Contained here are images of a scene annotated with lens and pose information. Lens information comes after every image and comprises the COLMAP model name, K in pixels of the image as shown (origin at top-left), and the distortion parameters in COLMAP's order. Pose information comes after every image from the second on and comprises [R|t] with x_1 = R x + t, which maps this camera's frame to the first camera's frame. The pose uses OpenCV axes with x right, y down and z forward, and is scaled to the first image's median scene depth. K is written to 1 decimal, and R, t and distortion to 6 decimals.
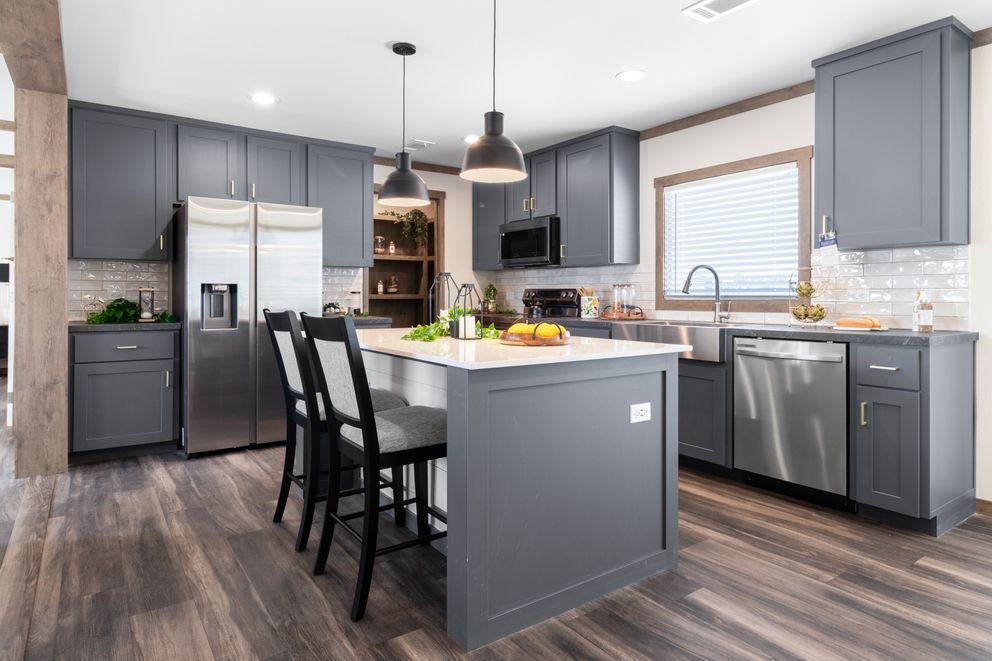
lens RADIAL K [[579.4, 0, 494.7], [0, 579.4, 297.1], [0, 0, 1]] dist [-0.000033, -0.000842]
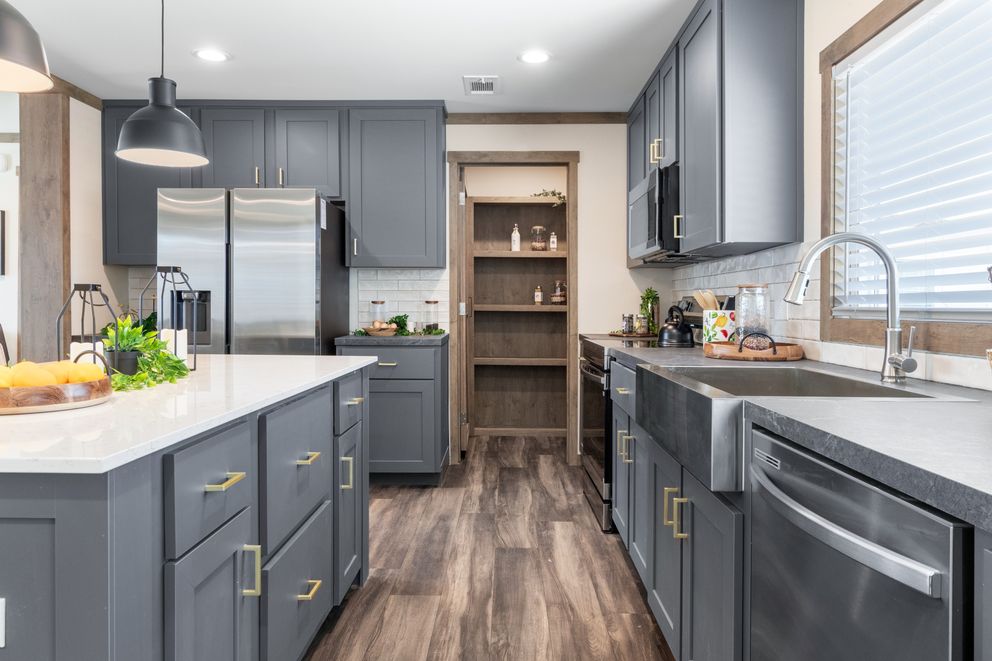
lens RADIAL K [[668.0, 0, 492.7], [0, 668.0, 310.4], [0, 0, 1]] dist [0.003963, 0.000438]
pose [[0.804475, 0.008623, -0.593923, 0.440034], [-0.007168, 0.999963, 0.004809, -0.002512], [0.593943, 0.000389, 0.804507, 0.485584]]
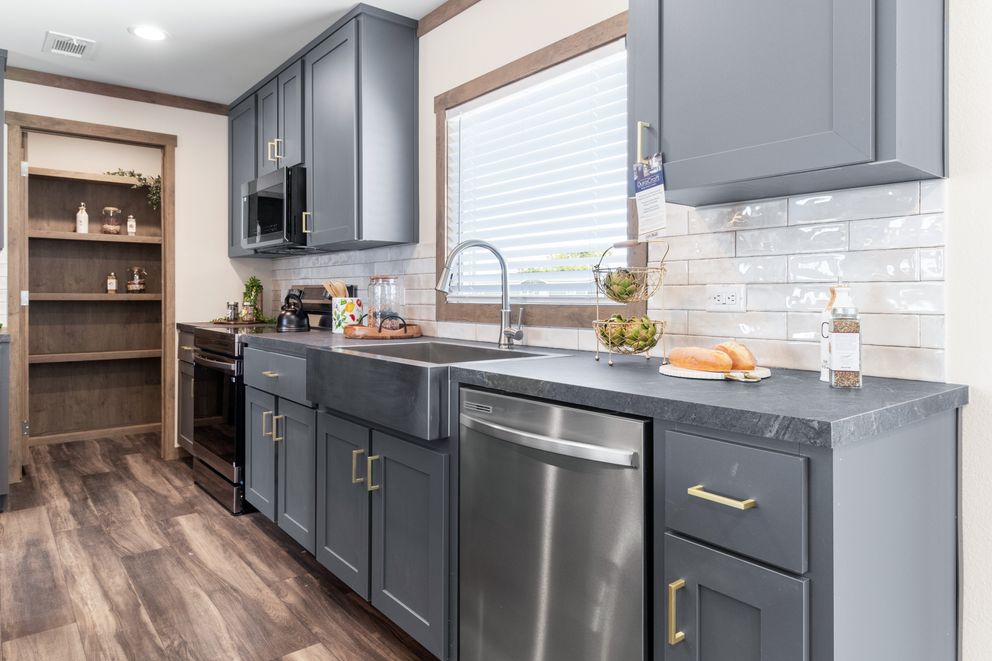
lens RADIAL K [[630.4, 0, 492.2], [0, 630.4, 290.8], [0, 0, 1]] dist [0.003034, 0.000811]
pose [[0.998330, 0.002162, 0.057723, 0.341924], [-0.001613, 0.999953, -0.009552, -0.002340], [-0.057741, 0.009443, 0.998287, 0.413500]]
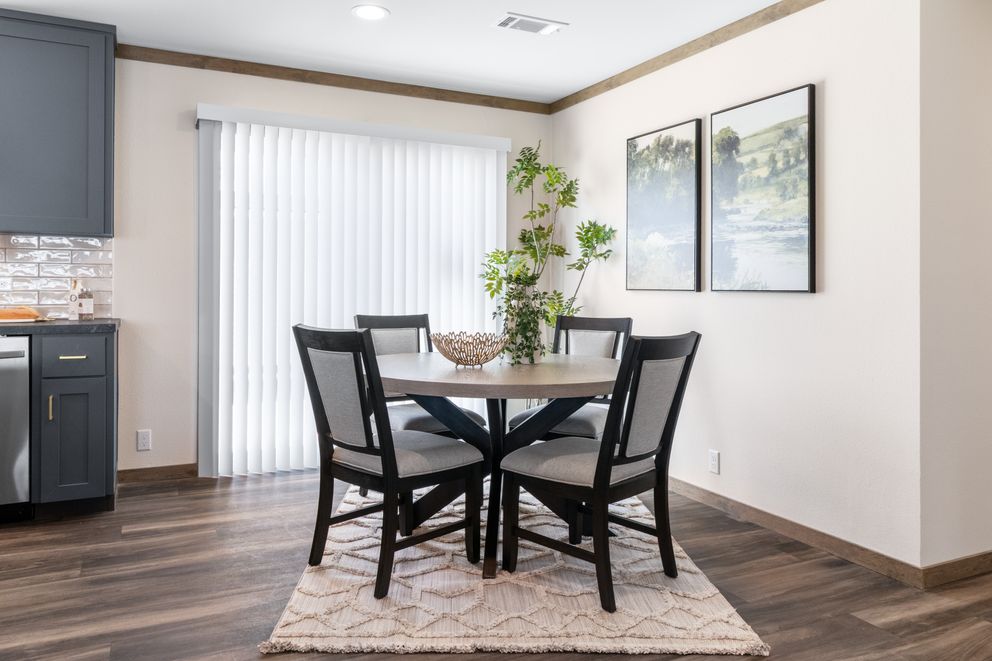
lens RADIAL K [[716.9, 0, 495.7], [0, 716.9, 280.2], [0, 0, 1]] dist [-0.000557, 0.001245]
pose [[0.160739, 0.010805, 0.986938, -0.286900], [-0.007302, 0.999926, -0.009757, -0.002407], [-0.986970, -0.005639, 0.160806, 0.059181]]
